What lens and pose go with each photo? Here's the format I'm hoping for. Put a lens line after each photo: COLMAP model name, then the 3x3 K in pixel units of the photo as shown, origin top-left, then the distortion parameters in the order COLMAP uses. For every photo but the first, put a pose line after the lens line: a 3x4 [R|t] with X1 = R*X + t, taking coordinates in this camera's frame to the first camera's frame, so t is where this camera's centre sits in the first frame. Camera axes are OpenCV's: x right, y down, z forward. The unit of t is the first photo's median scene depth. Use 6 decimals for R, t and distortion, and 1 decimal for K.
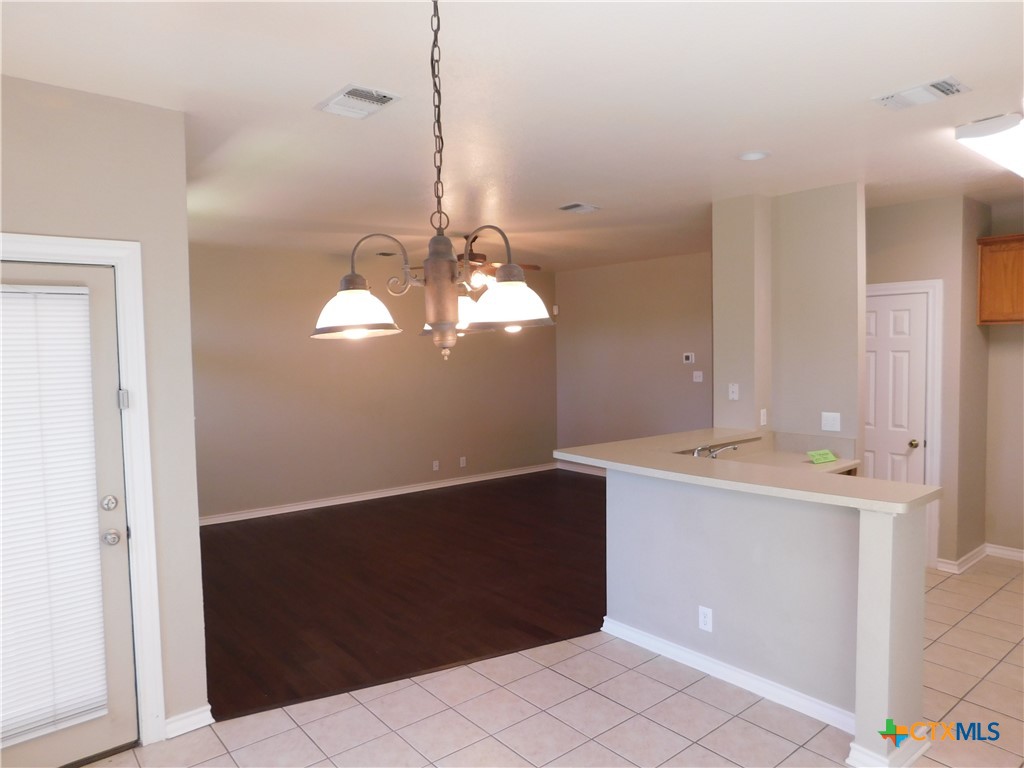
lens RADIAL K [[675.9, 0, 509.1], [0, 675.9, 382.0], [0, 0, 1]] dist [-0.072821, 0.059046]
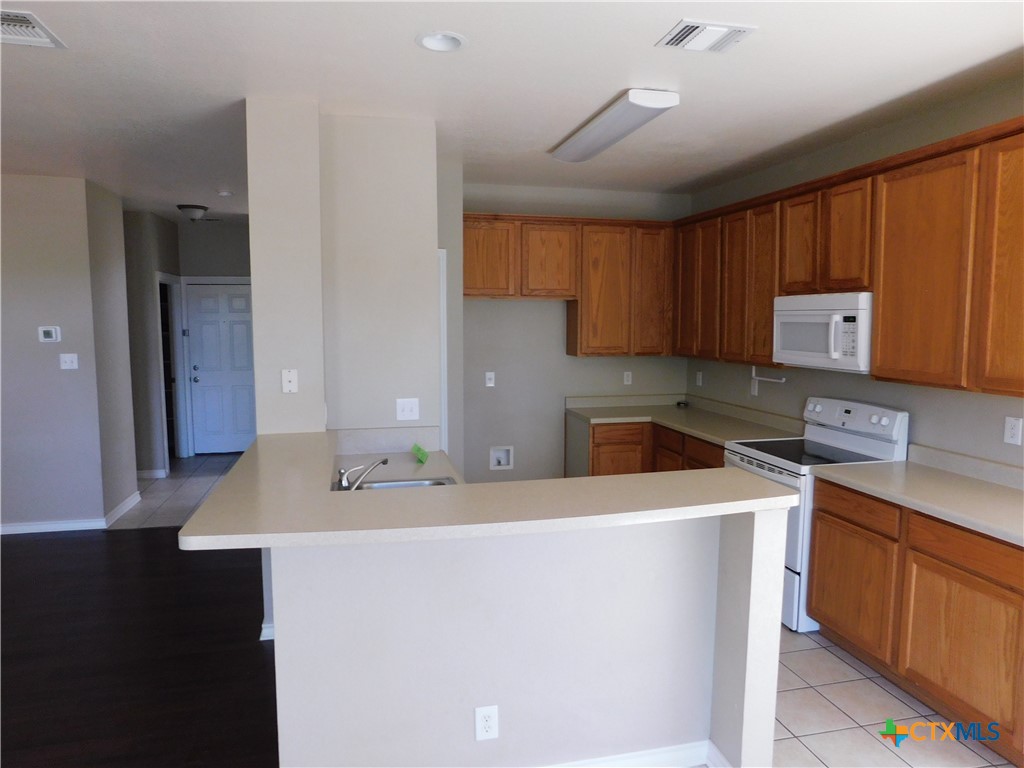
lens RADIAL K [[675.9, 0, 508.0], [0, 675.9, 381.2], [0, 0, 1]] dist [-0.072821, 0.059046]
pose [[0.444678, -0.068547, 0.893064, -0.210167], [0.036421, 0.997626, 0.058438, -0.019471], [-0.894950, 0.006540, 0.446119, 0.532103]]
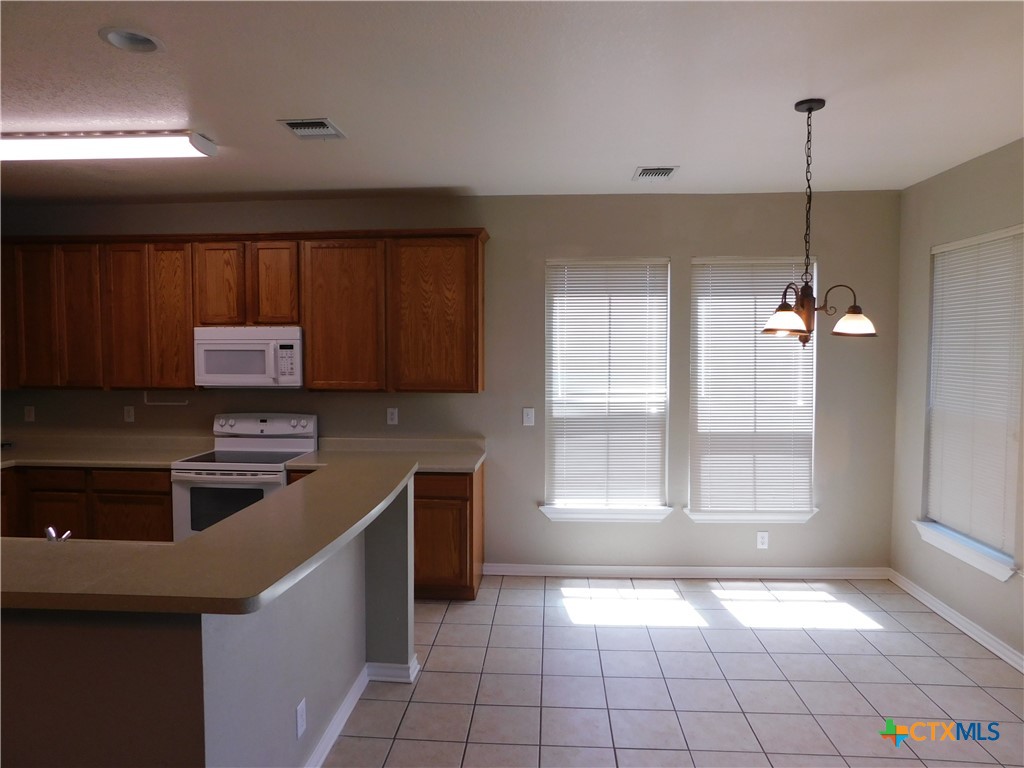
lens RADIAL K [[675.9, 0, 508.0], [0, 675.9, 381.9], [0, 0, 1]] dist [-0.072821, 0.059046]
pose [[-0.728850, -0.020992, 0.684351, -0.276311], [0.041477, 0.996340, 0.074737, -0.041763], [-0.683416, 0.082857, -0.725312, 1.046922]]
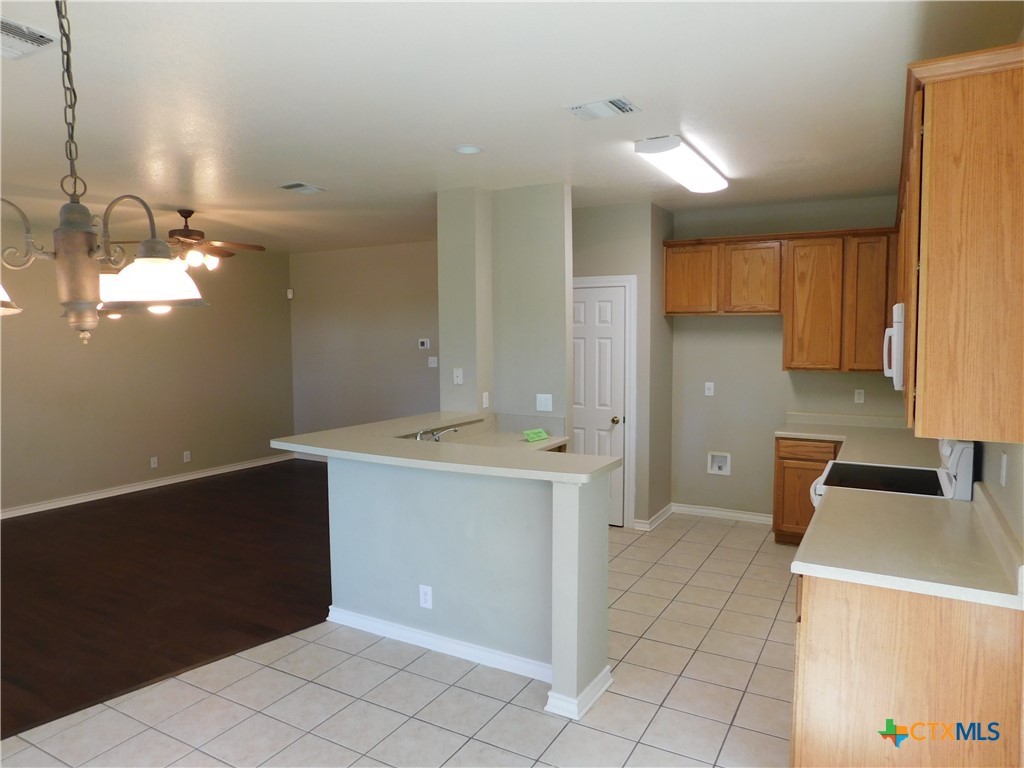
lens RADIAL K [[675.9, 0, 509.0], [0, 675.9, 381.5], [0, 0, 1]] dist [-0.072821, 0.059046]
pose [[0.934688, -0.016552, 0.355085, 0.040505], [0.009612, 0.999727, 0.021300, 0.001432], [-0.355340, -0.016496, 0.934591, -0.007002]]
